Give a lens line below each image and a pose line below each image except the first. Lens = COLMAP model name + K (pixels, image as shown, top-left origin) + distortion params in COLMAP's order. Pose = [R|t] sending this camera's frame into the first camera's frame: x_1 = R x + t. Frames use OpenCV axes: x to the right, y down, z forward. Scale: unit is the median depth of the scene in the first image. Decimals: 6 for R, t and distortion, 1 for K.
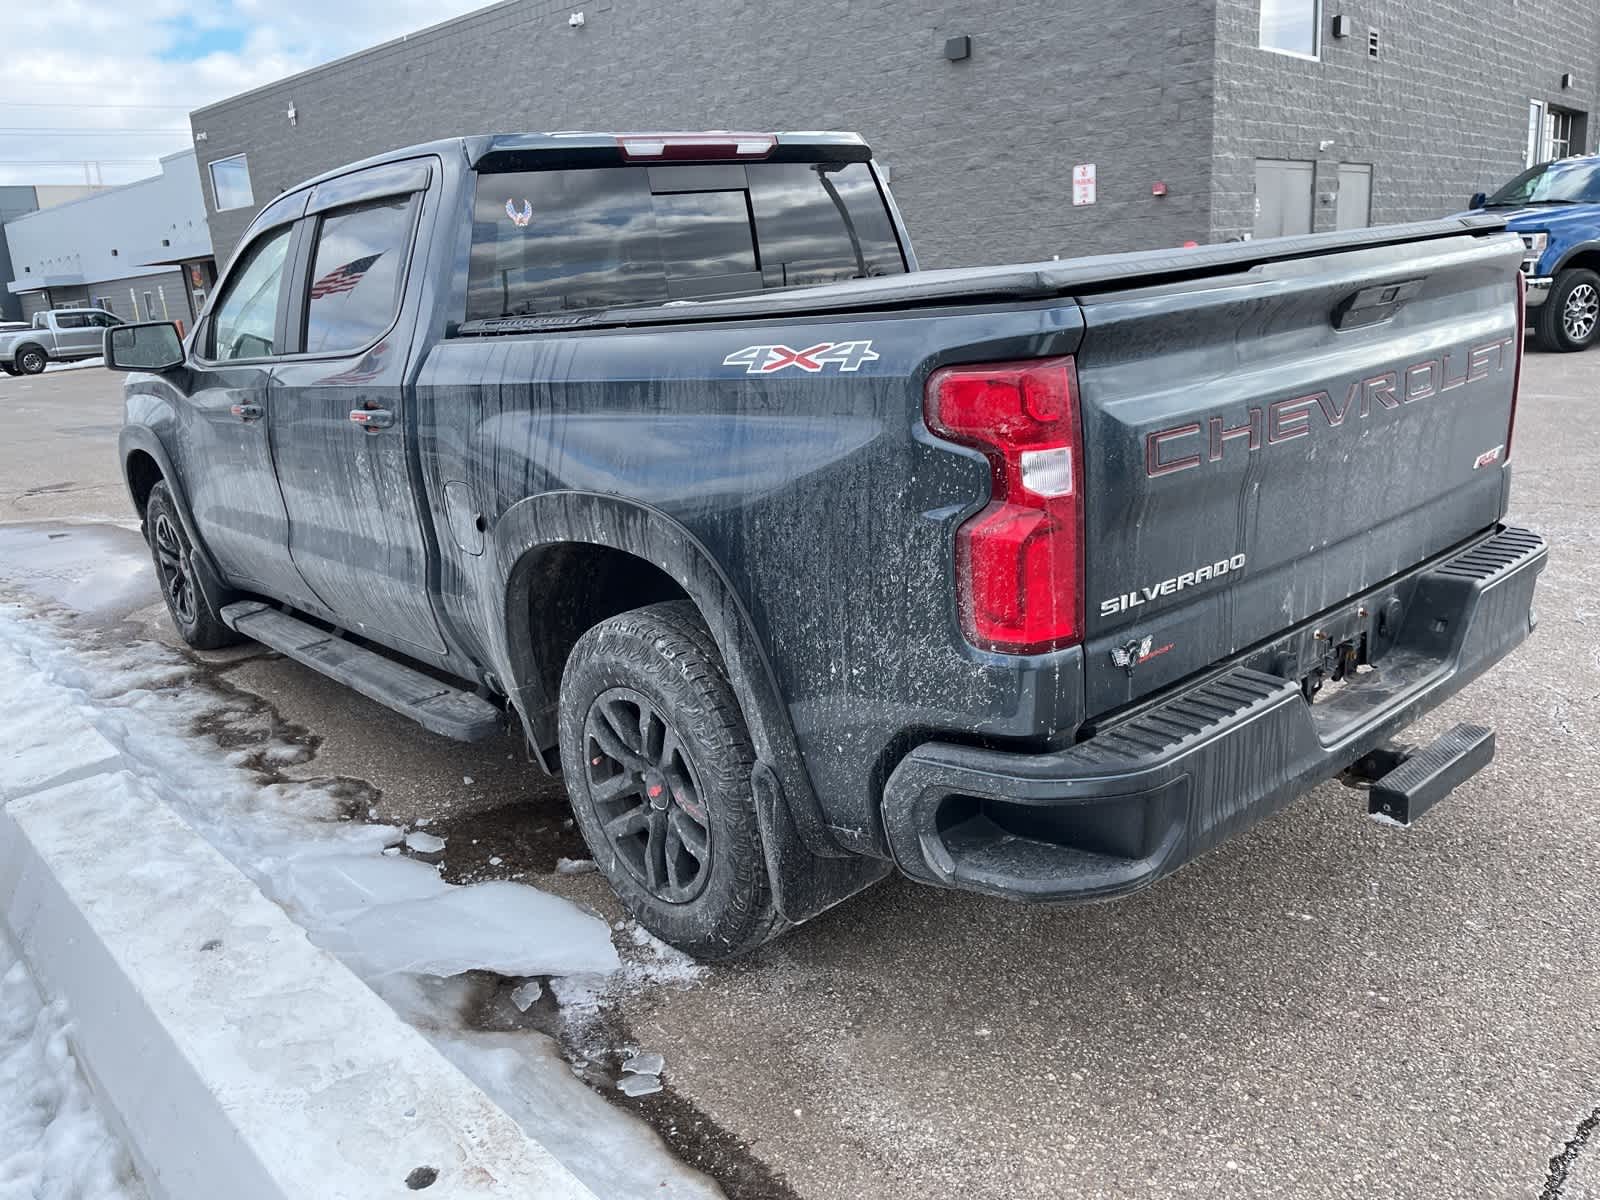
lens RADIAL K [[1257.6, 0, 789.5], [0, 1257.6, 588.2], [0, 0, 1]] dist [0.084549, -0.125433]
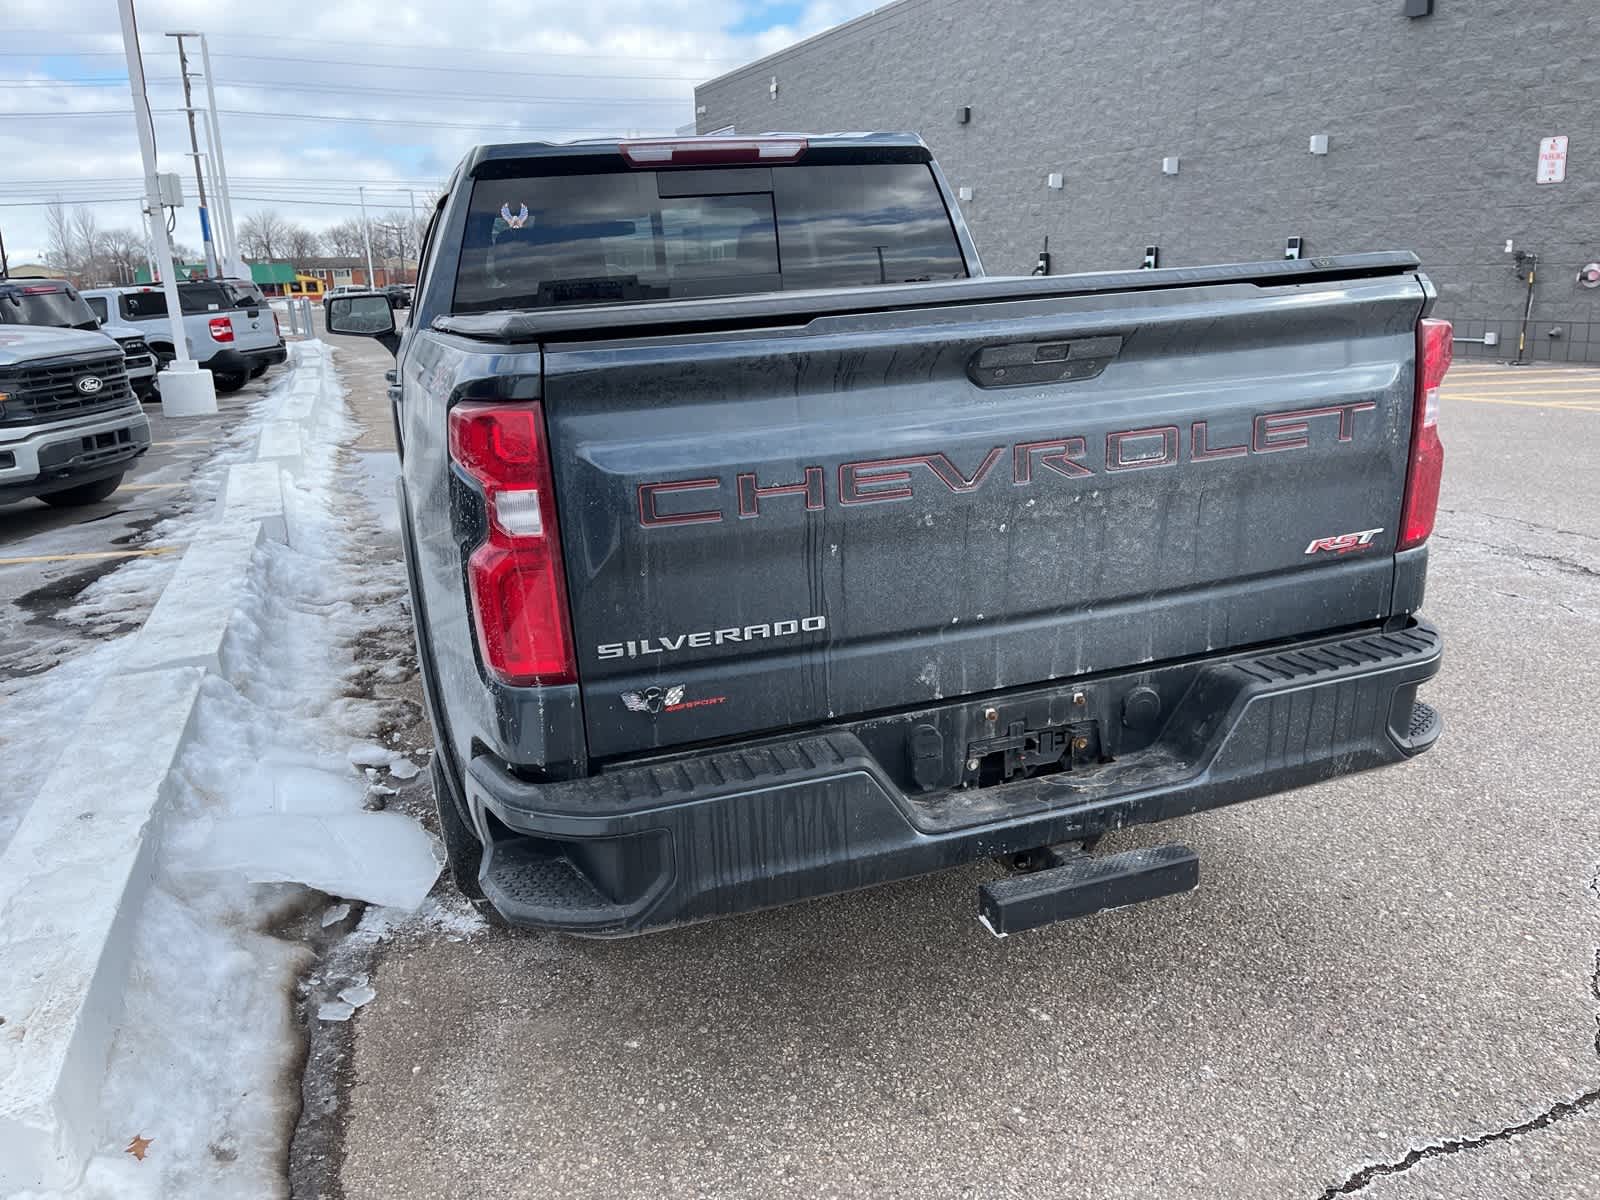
lens RADIAL K [[1256.0, 0, 791.9], [0, 1256.0, 586.5], [0, 0, 1]] dist [0.073564, -0.120585]
pose [[0.923181, 0.126663, -0.362894, 0.490254], [-0.116736, 0.991941, 0.049254, -0.067551], [0.366209, -0.003107, 0.930528, 0.080073]]
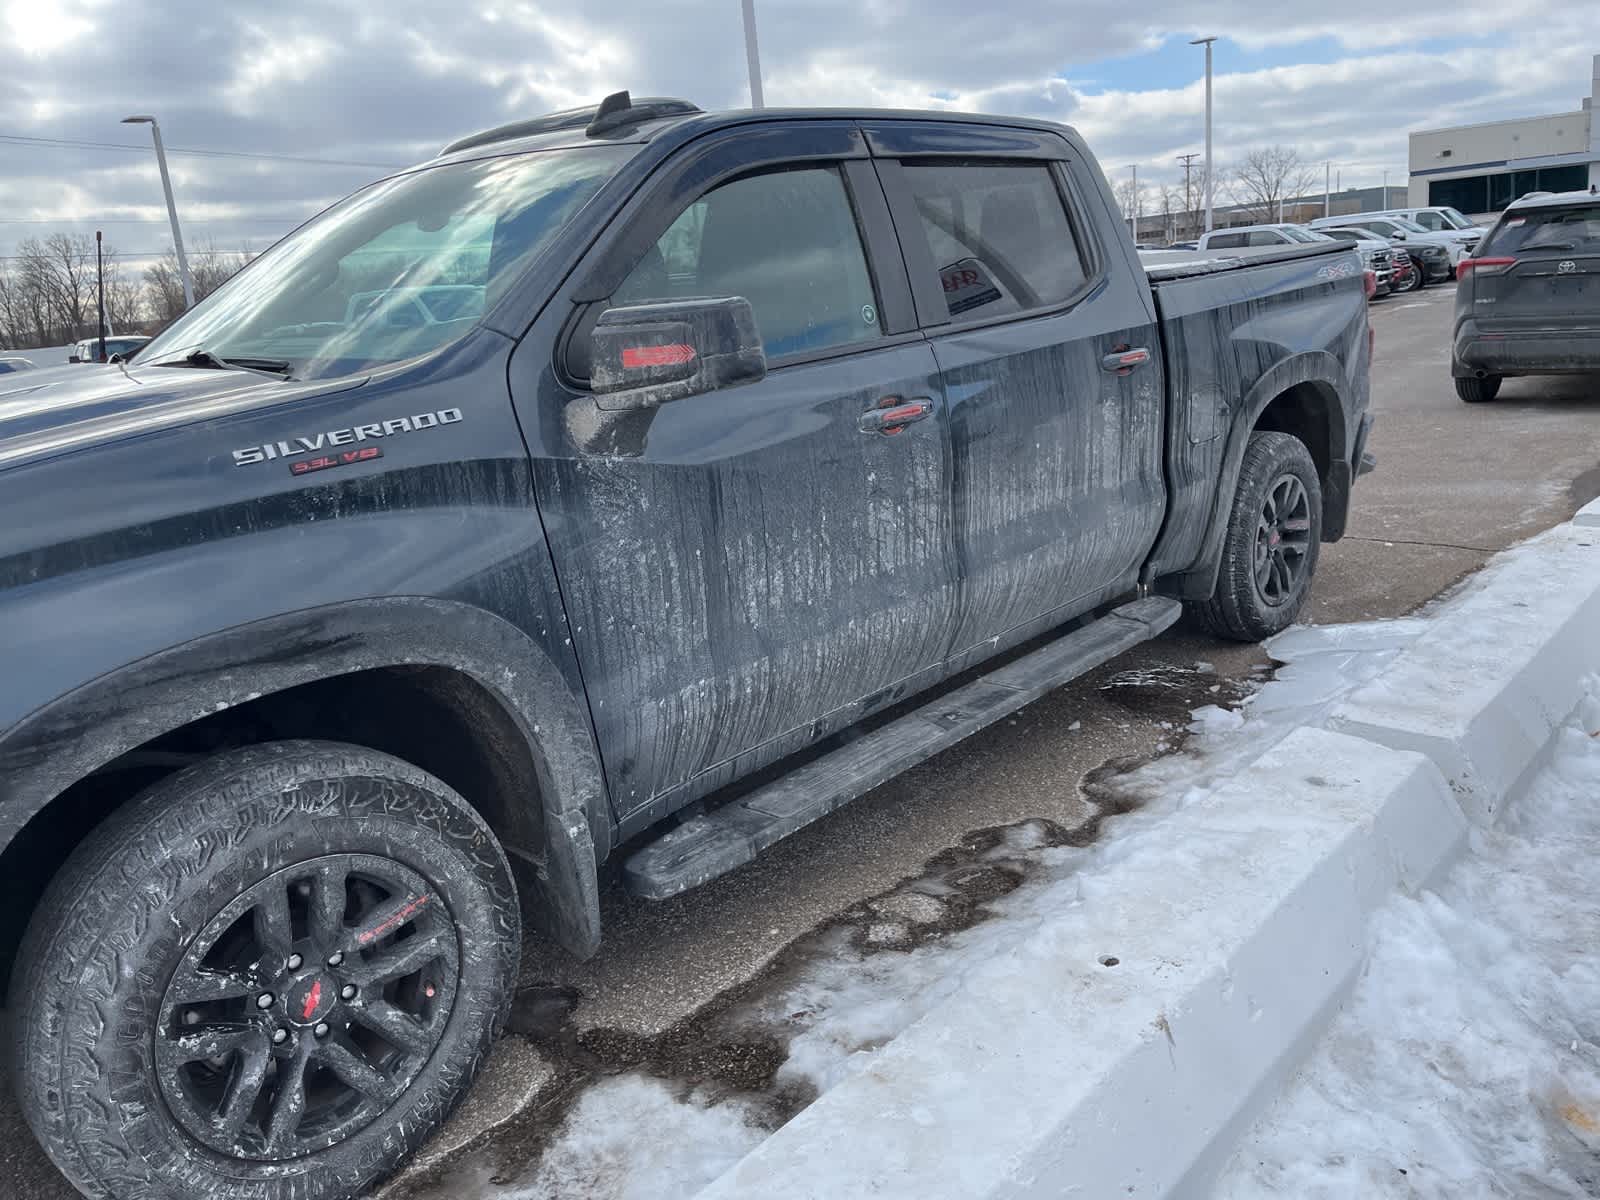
lens RADIAL K [[1256.4, 0, 791.4], [0, 1256.4, 582.8], [0, 0, 1]] dist [0.080273, -0.125190]
pose [[-0.121732, -0.138885, 0.982798, -1.534299], [0.332745, 0.927154, 0.172237, -0.264310], [-0.935127, 0.347988, -0.066651, 1.570311]]
